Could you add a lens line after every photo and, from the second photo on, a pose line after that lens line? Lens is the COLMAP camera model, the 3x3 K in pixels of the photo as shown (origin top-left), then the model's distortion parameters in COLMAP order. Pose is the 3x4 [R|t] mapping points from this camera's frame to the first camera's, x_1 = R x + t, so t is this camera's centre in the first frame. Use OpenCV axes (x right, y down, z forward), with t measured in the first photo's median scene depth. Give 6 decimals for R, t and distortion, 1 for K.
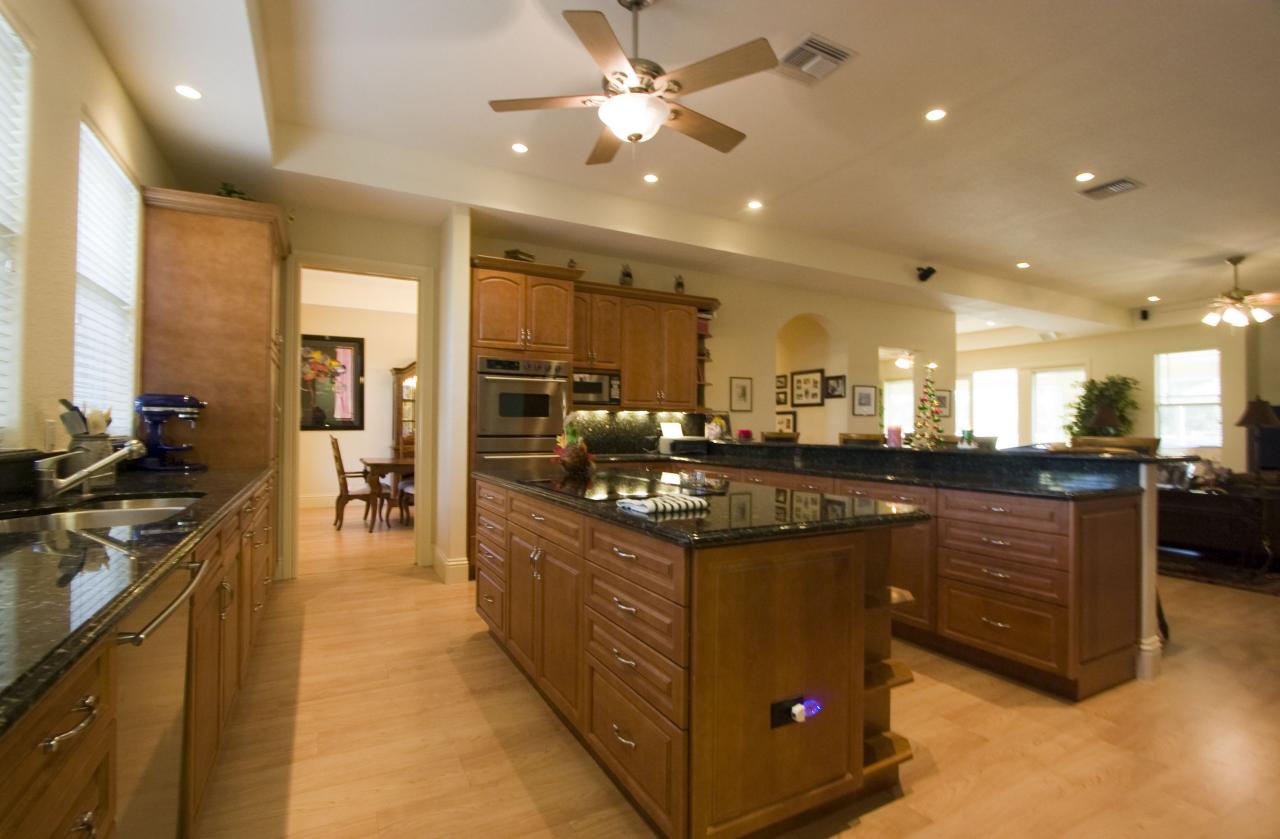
lens RADIAL K [[583.3, 0, 632.9], [0, 583.3, 418.8], [0, 0, 1]] dist [-0.022992, -0.000789]
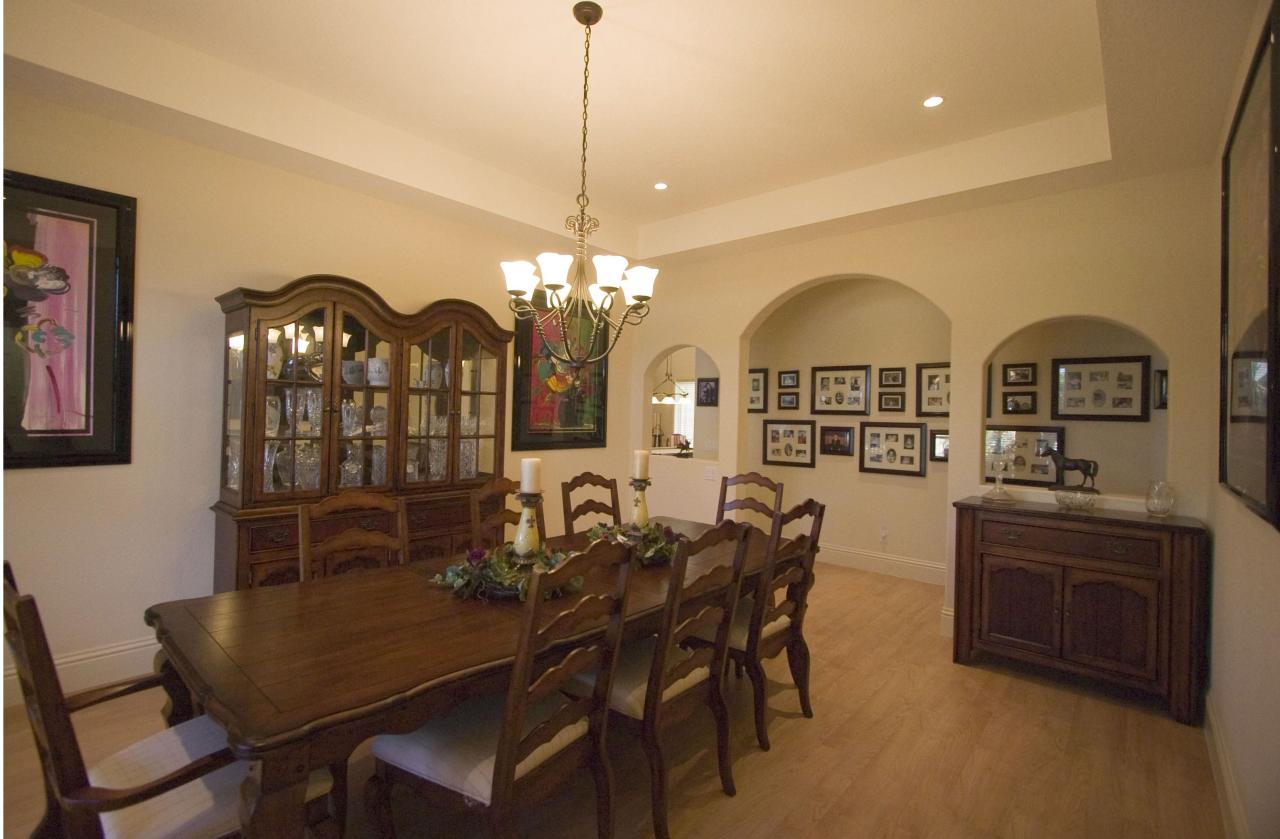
lens RADIAL K [[583.3, 0, 644.1], [0, 583.3, 420.3], [0, 0, 1]] dist [-0.022992, -0.000789]
pose [[0.942017, 0.018220, 0.335071, -0.292412], [-0.019524, 0.999809, 0.000522, -0.012073], [-0.334997, -0.007034, 0.942193, 0.583179]]
